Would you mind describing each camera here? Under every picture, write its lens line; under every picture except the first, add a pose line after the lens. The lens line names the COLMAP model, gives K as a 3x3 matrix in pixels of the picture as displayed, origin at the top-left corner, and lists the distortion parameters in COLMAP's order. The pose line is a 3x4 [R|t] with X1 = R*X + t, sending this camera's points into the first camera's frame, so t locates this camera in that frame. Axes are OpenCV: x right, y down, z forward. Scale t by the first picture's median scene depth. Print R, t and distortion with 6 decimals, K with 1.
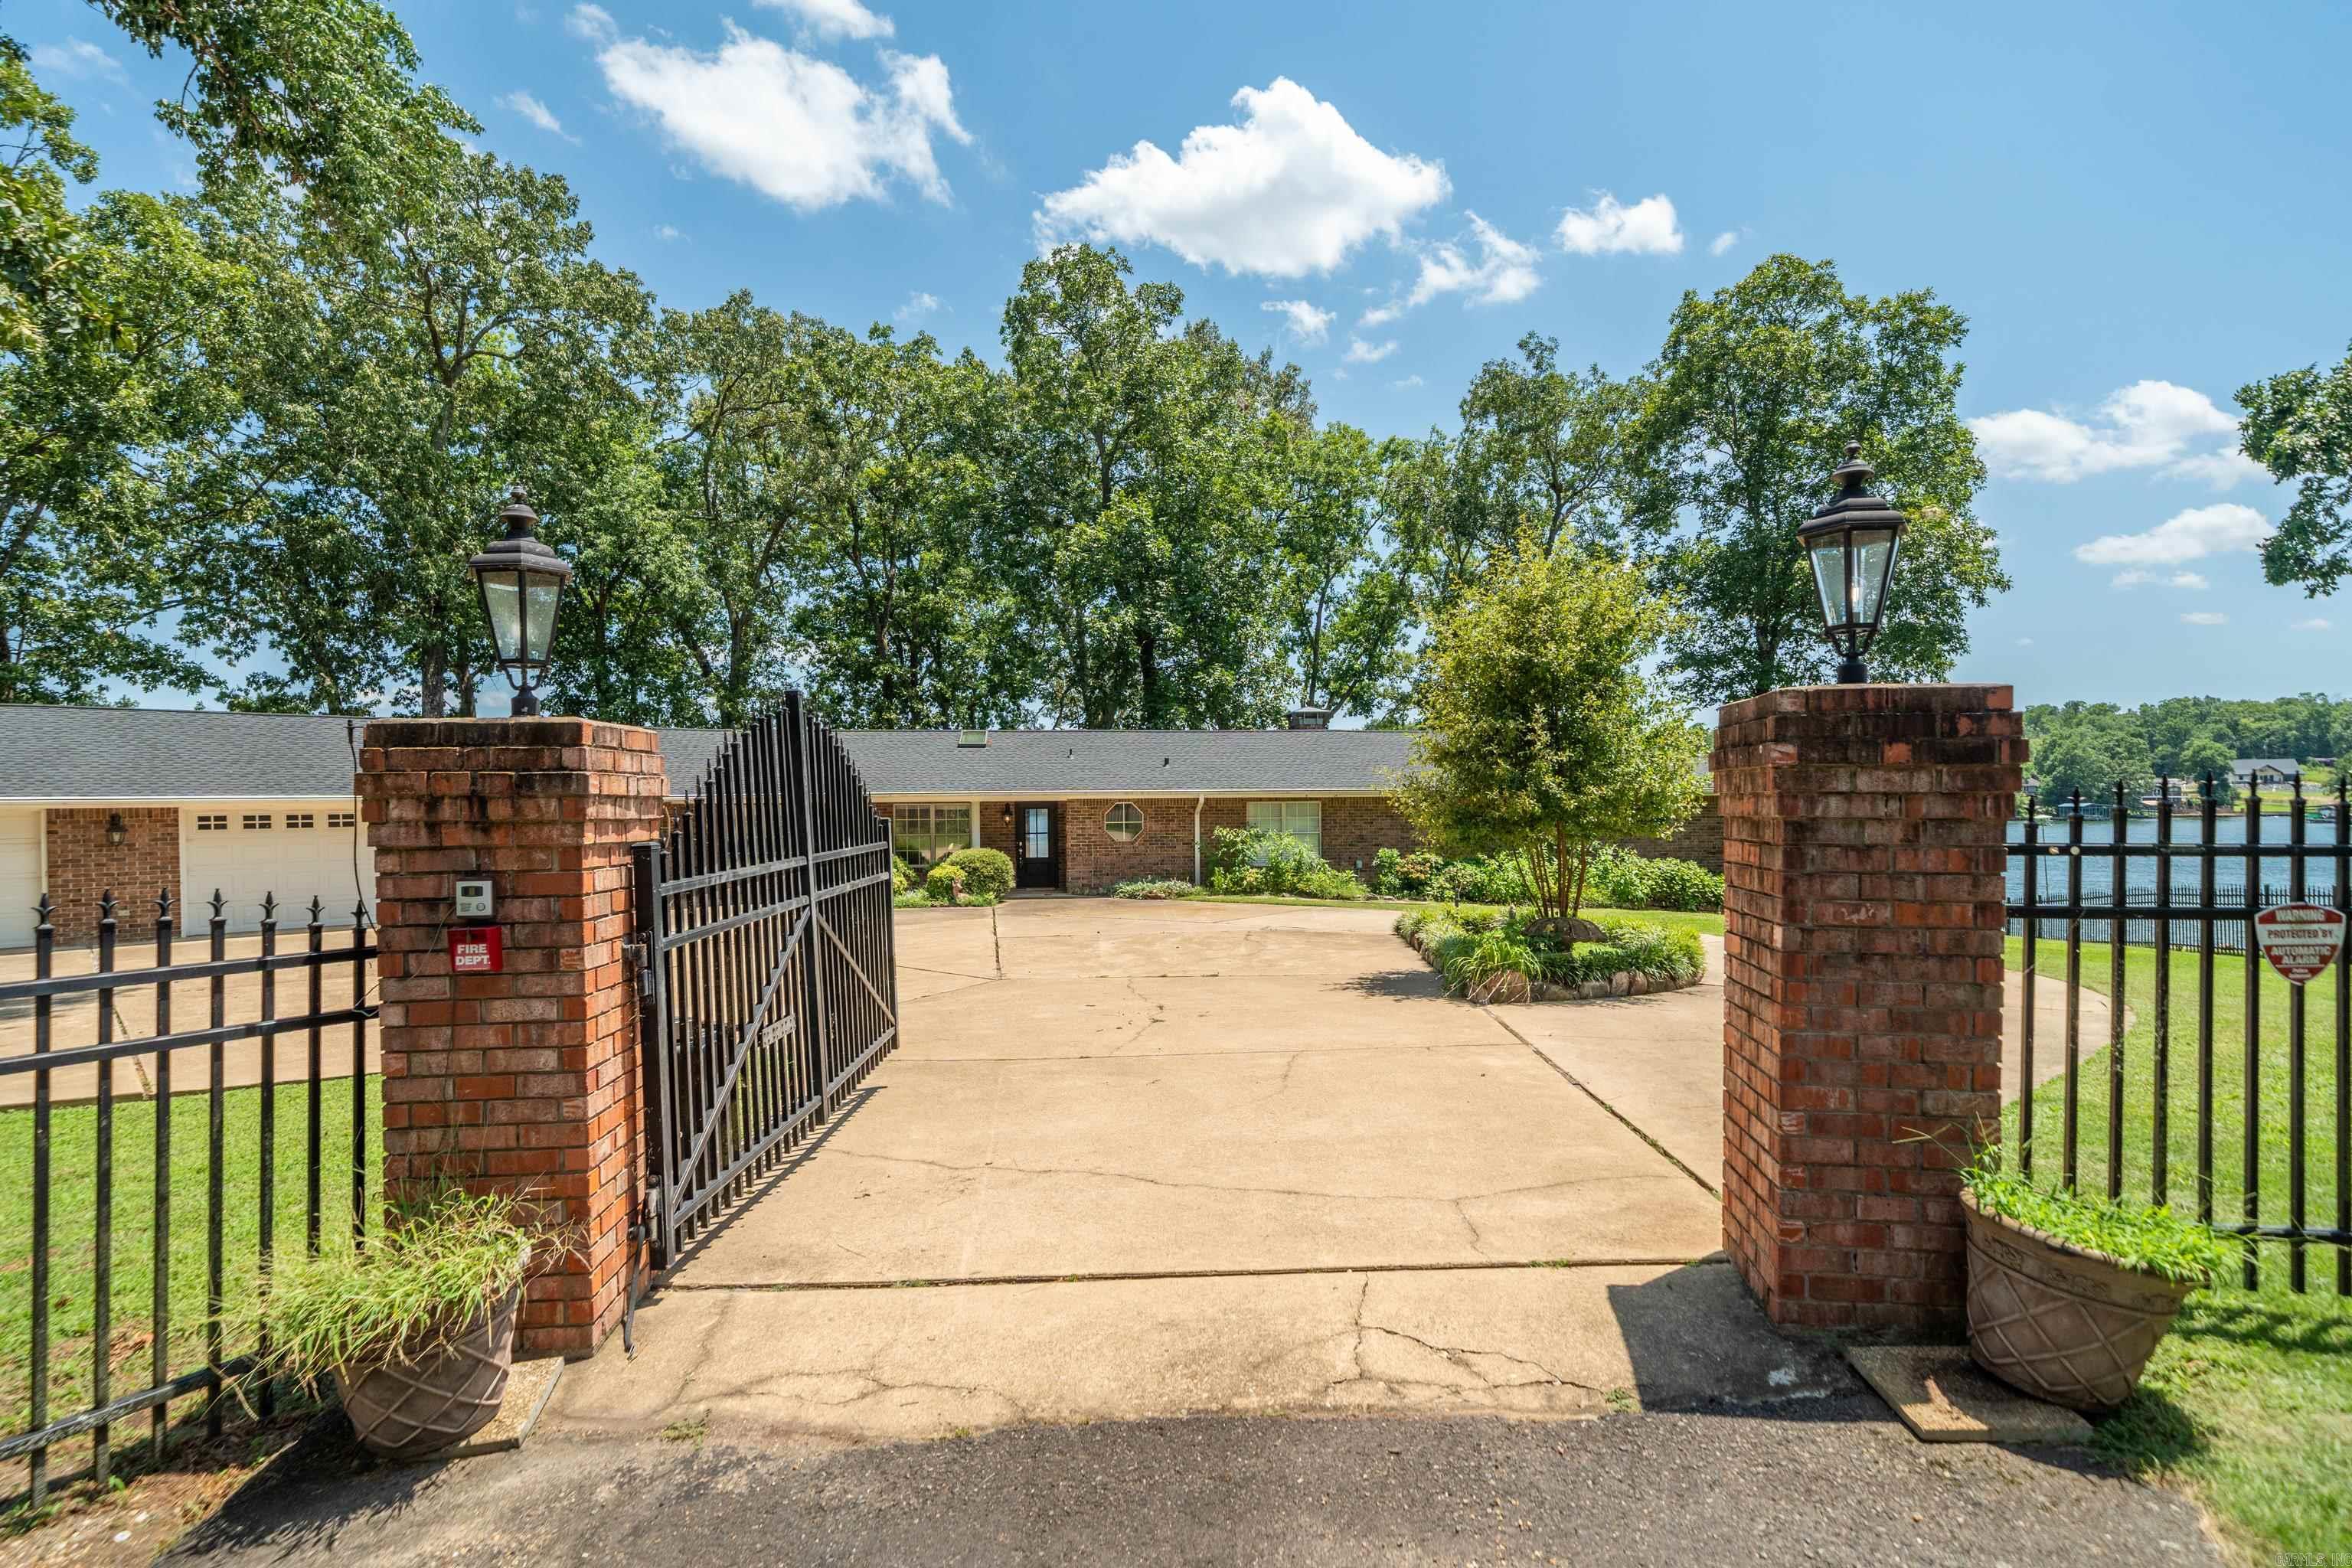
lens RADIAL K [[1262.2, 0, 1176.7], [0, 1262.2, 772.2], [0, 0, 1]] dist [0.014653, 0.001264]
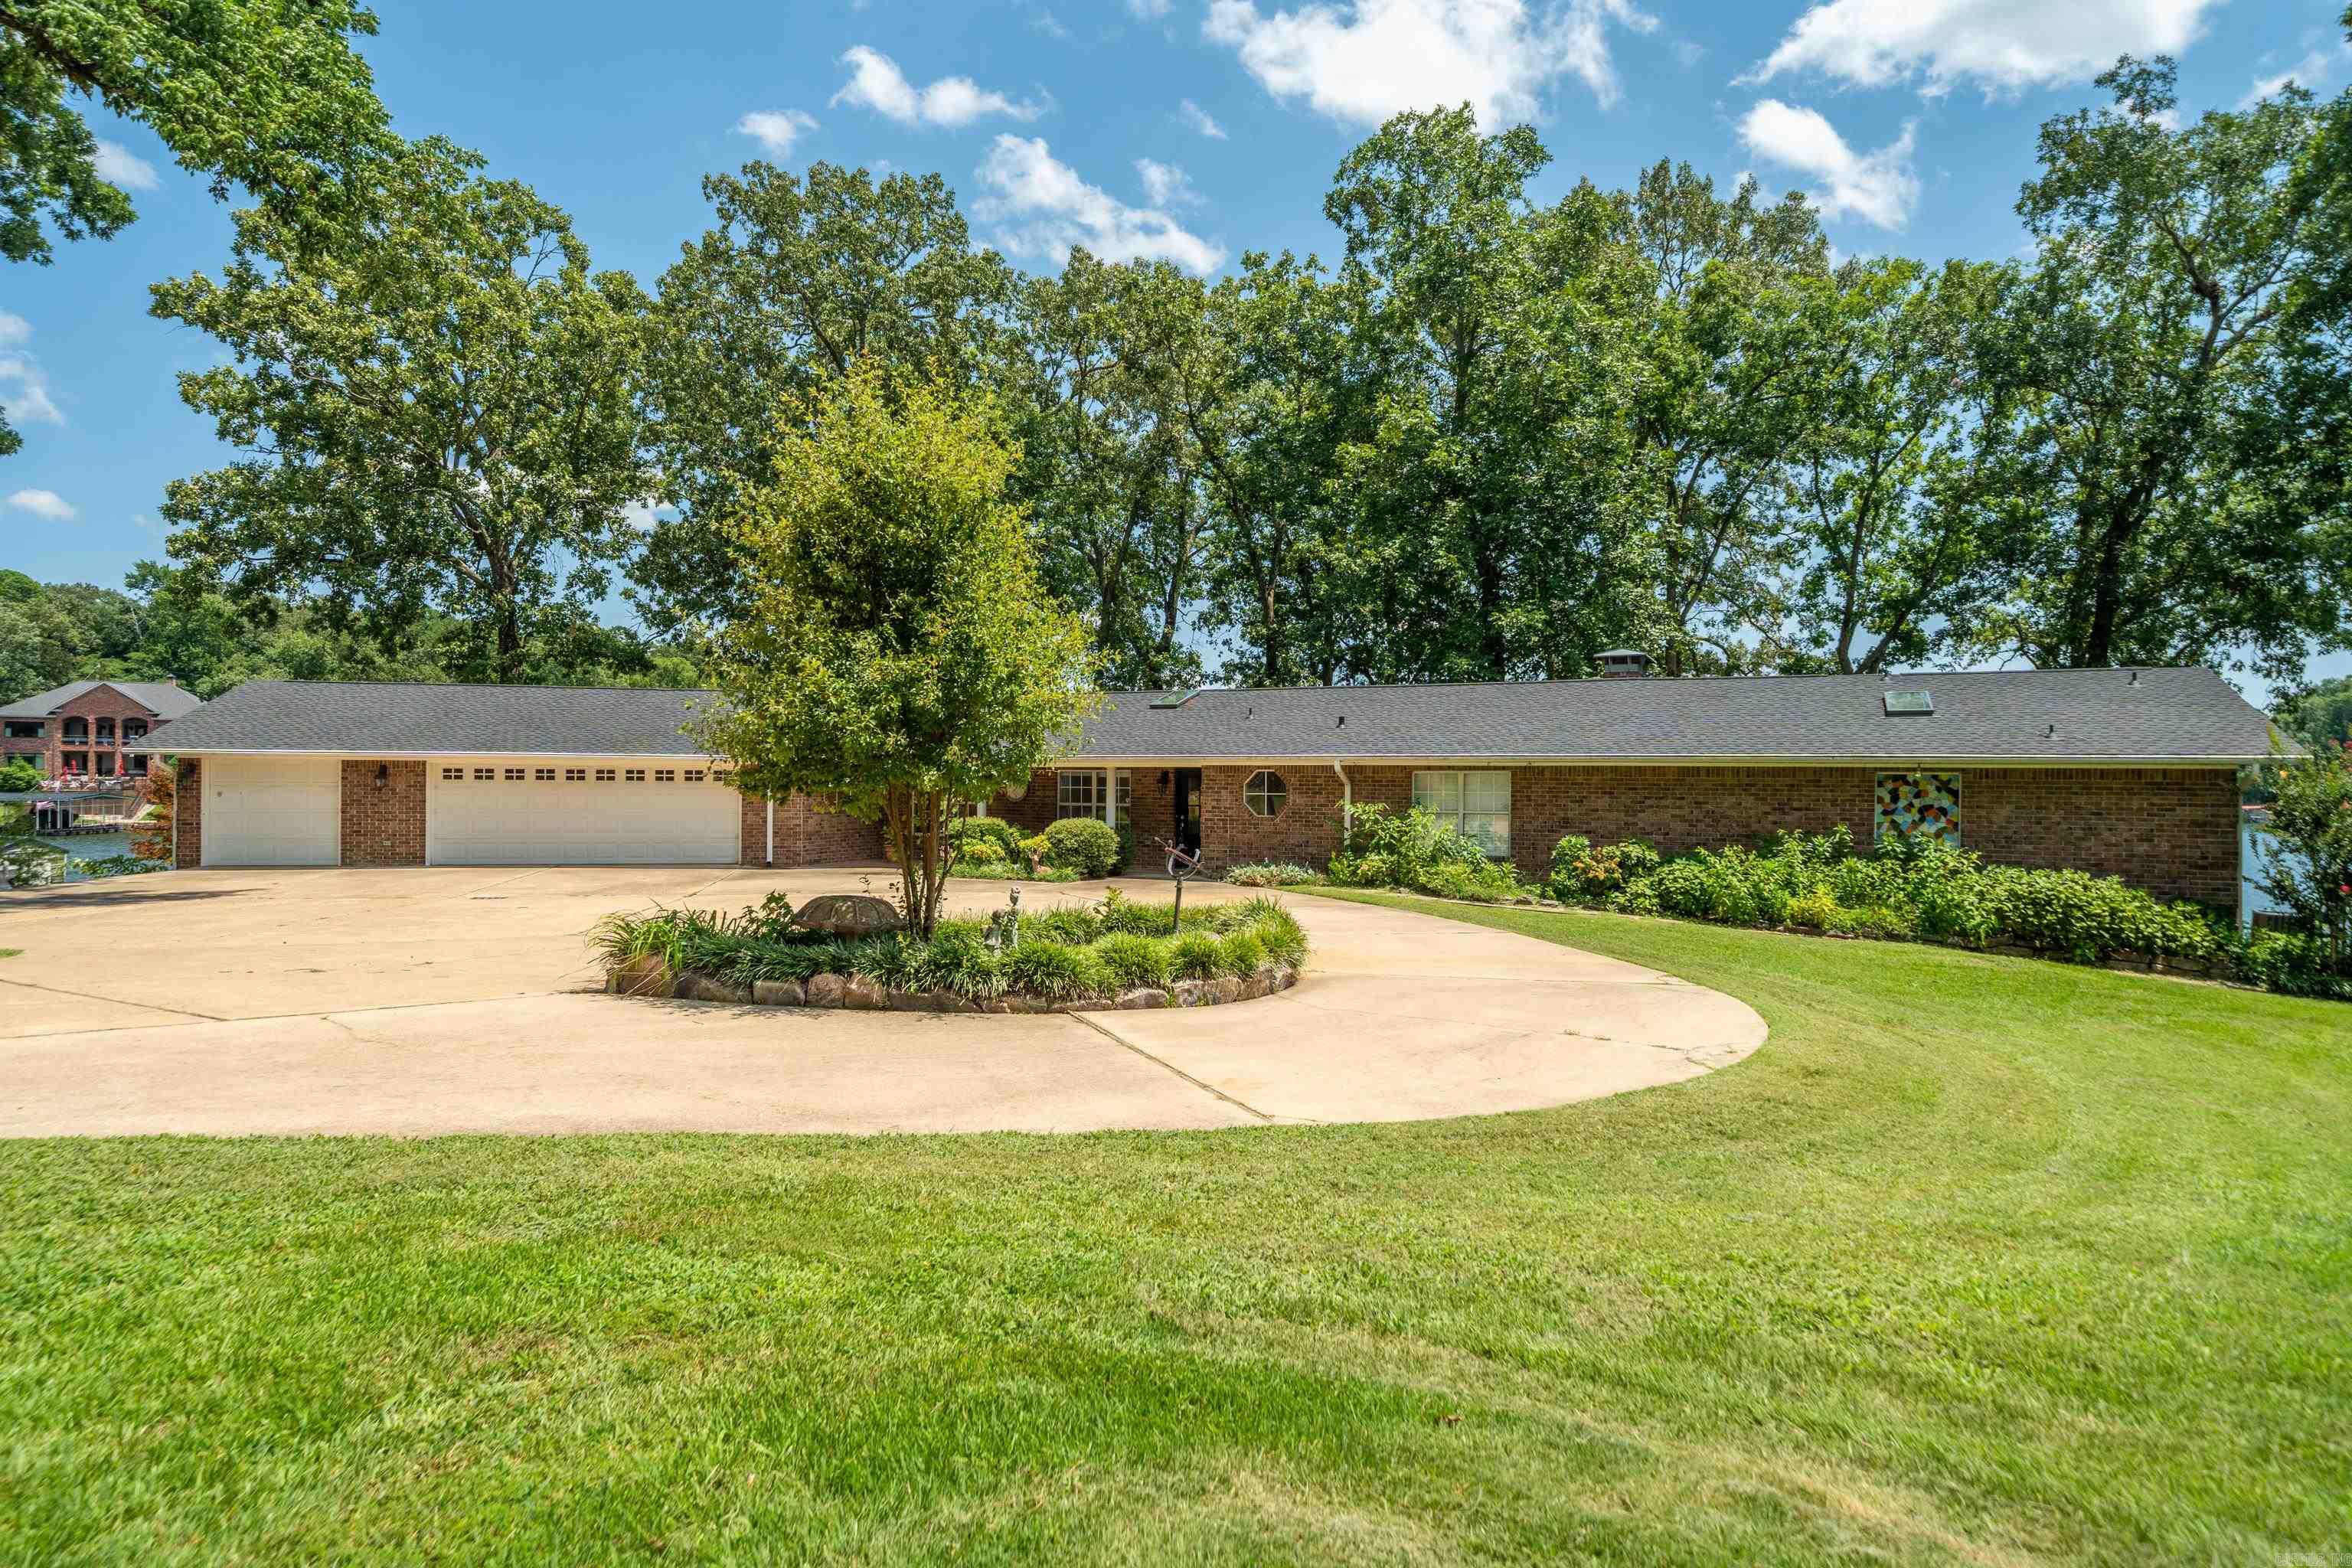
lens RADIAL K [[1337.9, 0, 1171.1], [0, 1337.9, 795.0], [0, 0, 1]] dist [-0.001693, -0.000813]
pose [[0.830692, 0.018668, -0.556419, 0.334137], [-0.003594, 0.999597, 0.028171, 0.013104], [0.556721, -0.021401, 0.830424, 0.194345]]
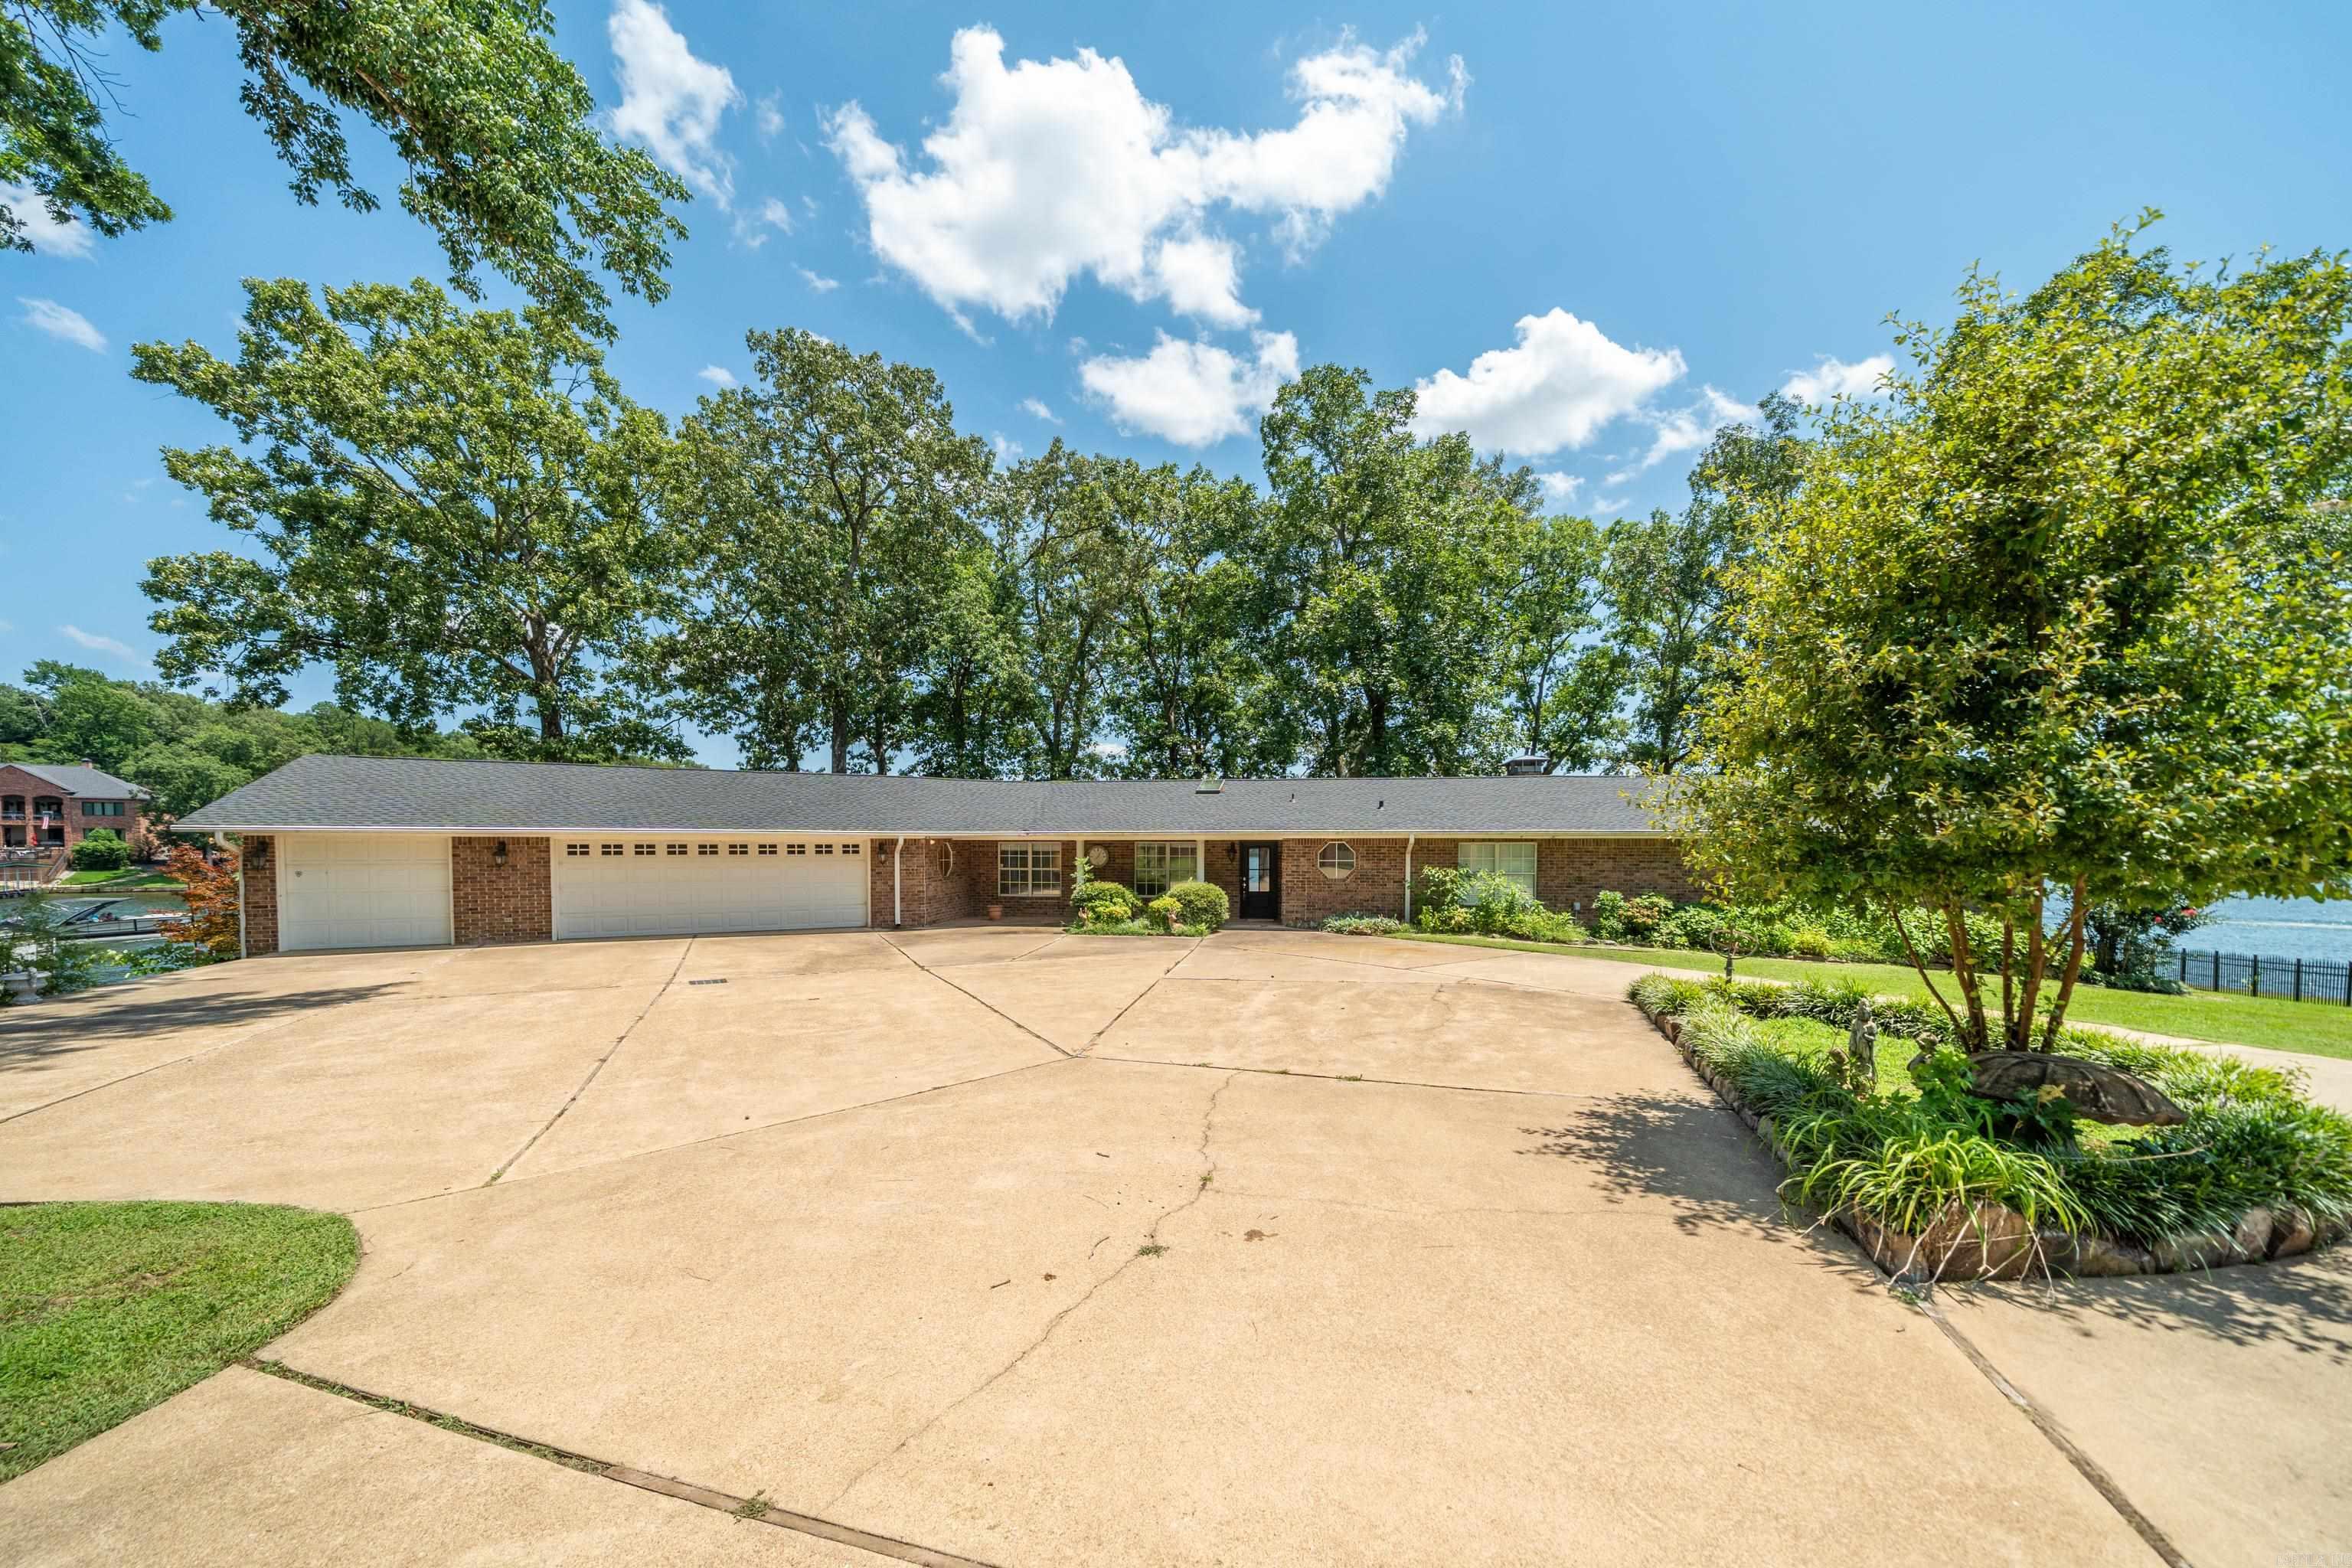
lens RADIAL K [[829.1, 0, 1177.9], [0, 829.1, 877.1], [0, 0, 1]] dist [-0.006204, 0.000057]
pose [[0.955645, 0.019548, -0.293873, 0.030156], [-0.002459, 0.998290, 0.058405, 0.010896], [0.294512, -0.055092, 0.954059, 0.244943]]
